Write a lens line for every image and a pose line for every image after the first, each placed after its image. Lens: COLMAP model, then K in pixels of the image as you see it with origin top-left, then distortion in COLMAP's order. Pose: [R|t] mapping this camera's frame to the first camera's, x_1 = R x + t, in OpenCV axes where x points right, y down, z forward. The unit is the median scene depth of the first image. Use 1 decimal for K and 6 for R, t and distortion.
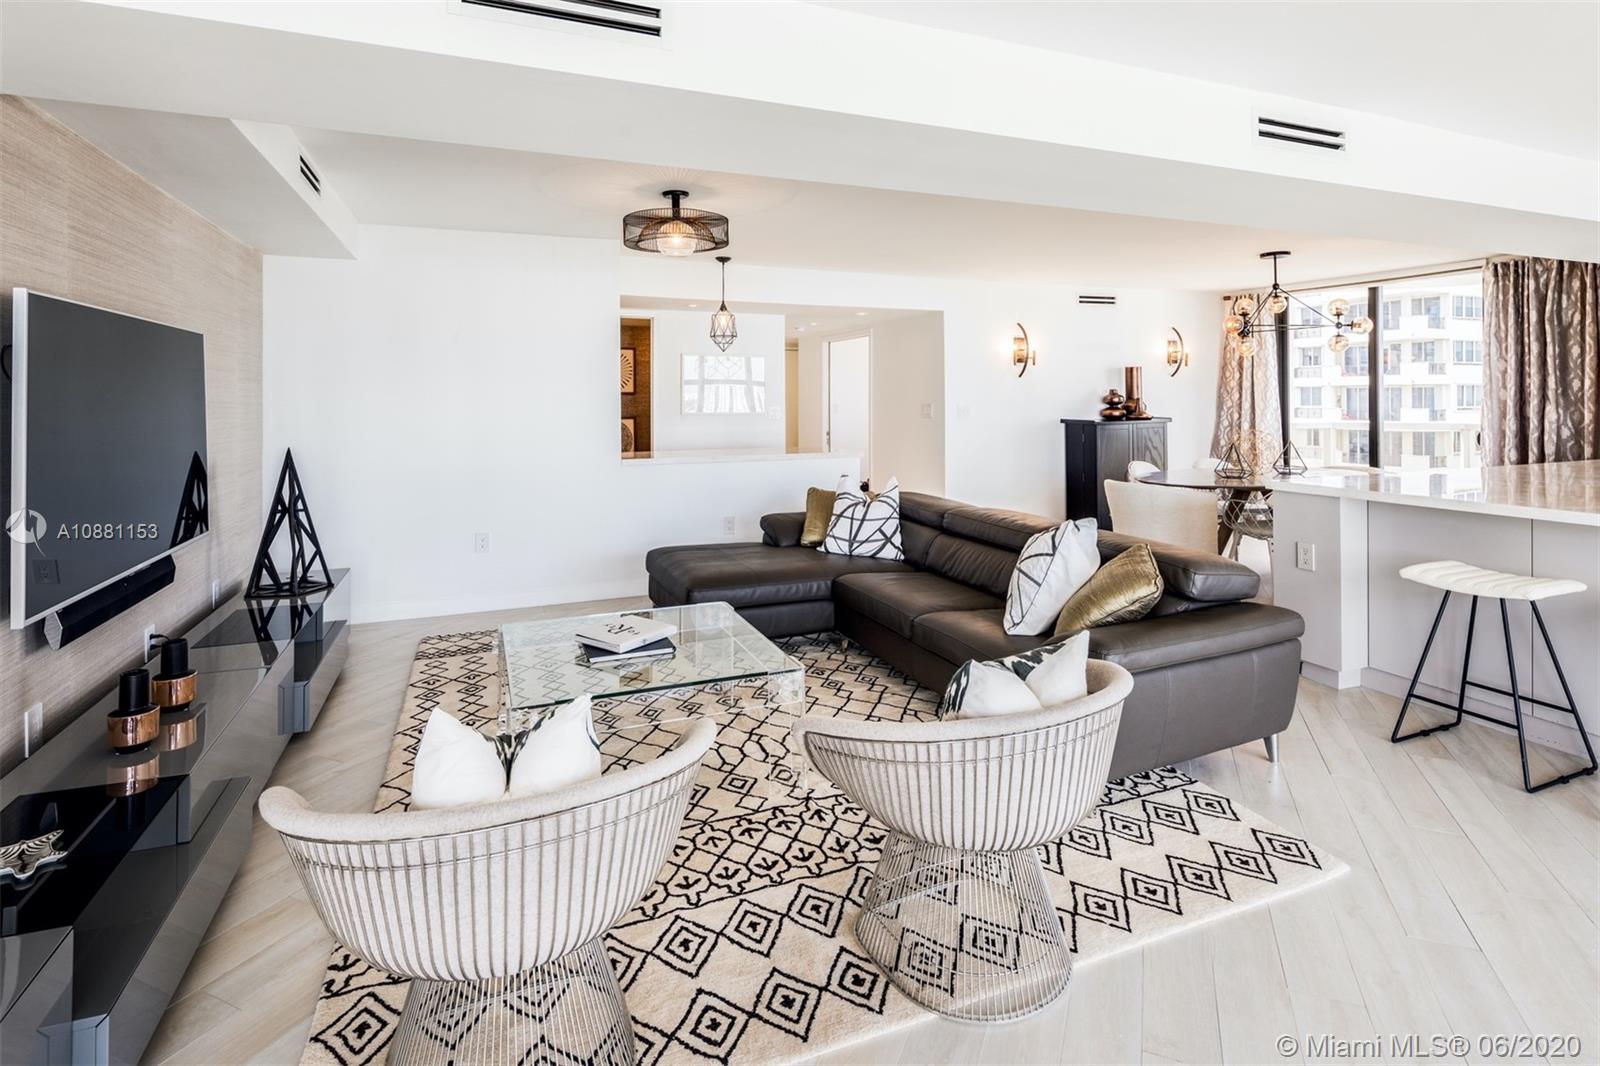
lens RADIAL K [[793.4, 0, 806.5], [0, 793.4, 388.7], [0, 0, 1]] dist [0.000322, -0.001502]
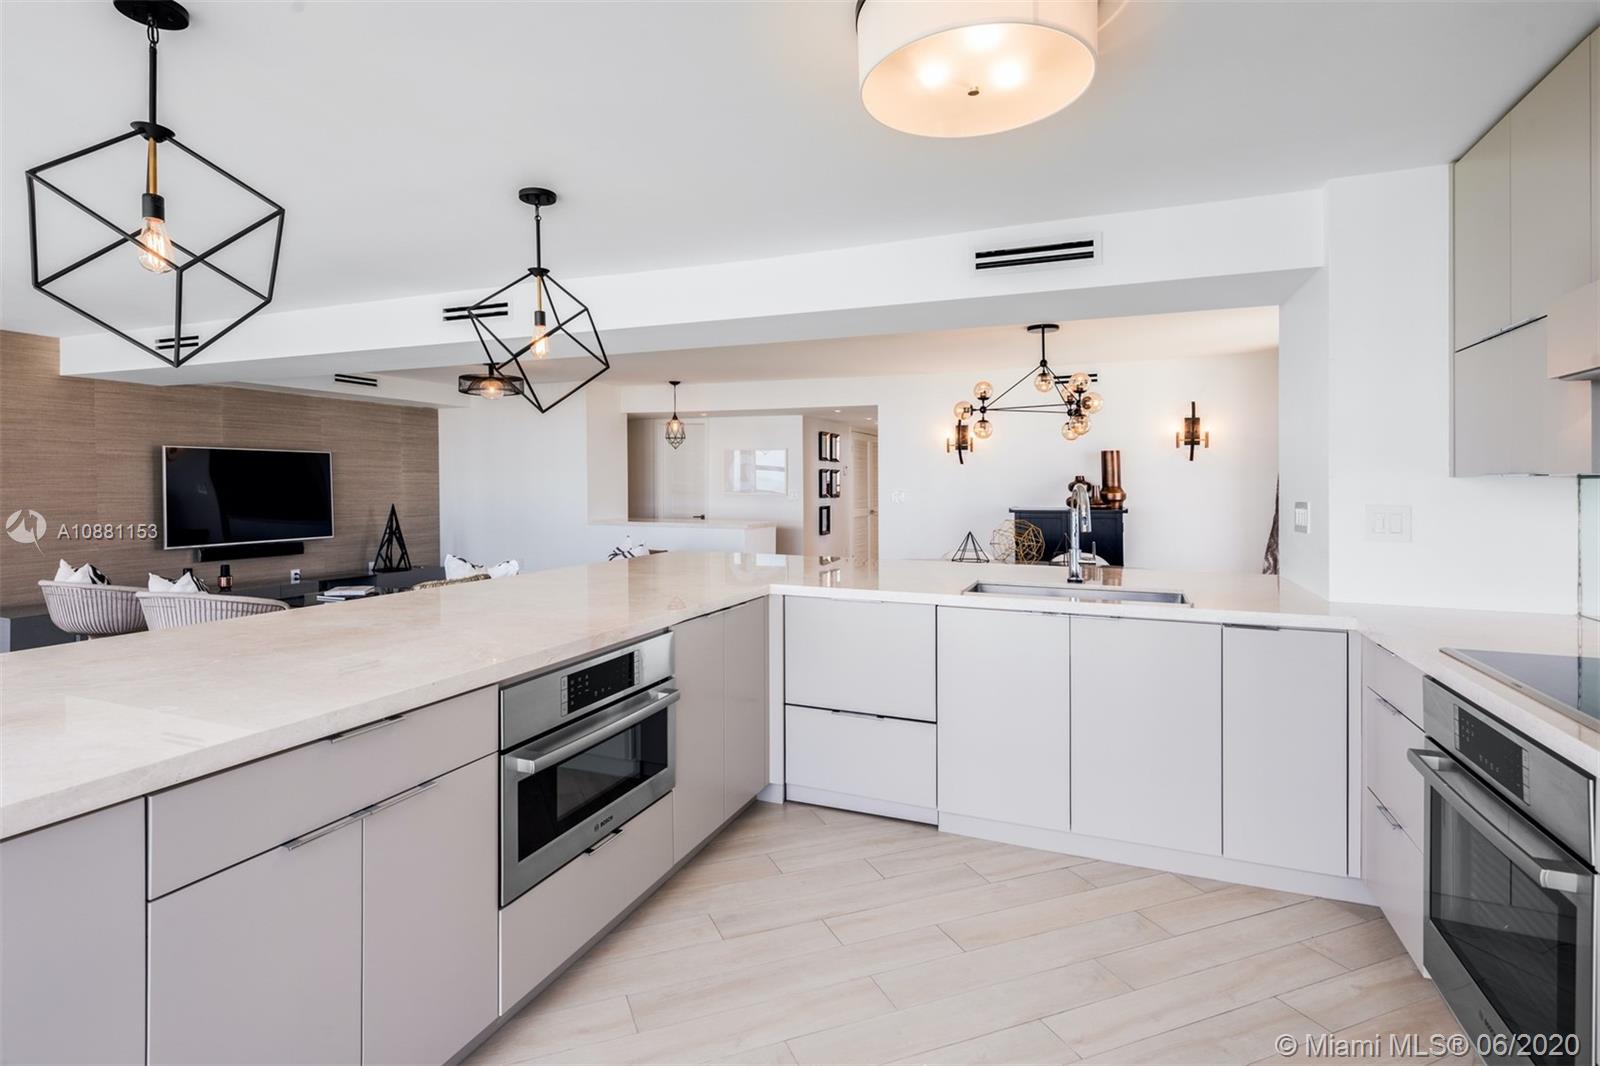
lens RADIAL K [[796.8, 0, 803.6], [0, 796.8, 506.0], [0, 0, 1]] dist [0.010882, -0.001264]
pose [[0.720655, 0.027538, -0.692746, 1.543872], [0.001394, 0.999151, 0.041168, -0.006056], [0.693292, -0.030633, 0.720005, 0.210465]]
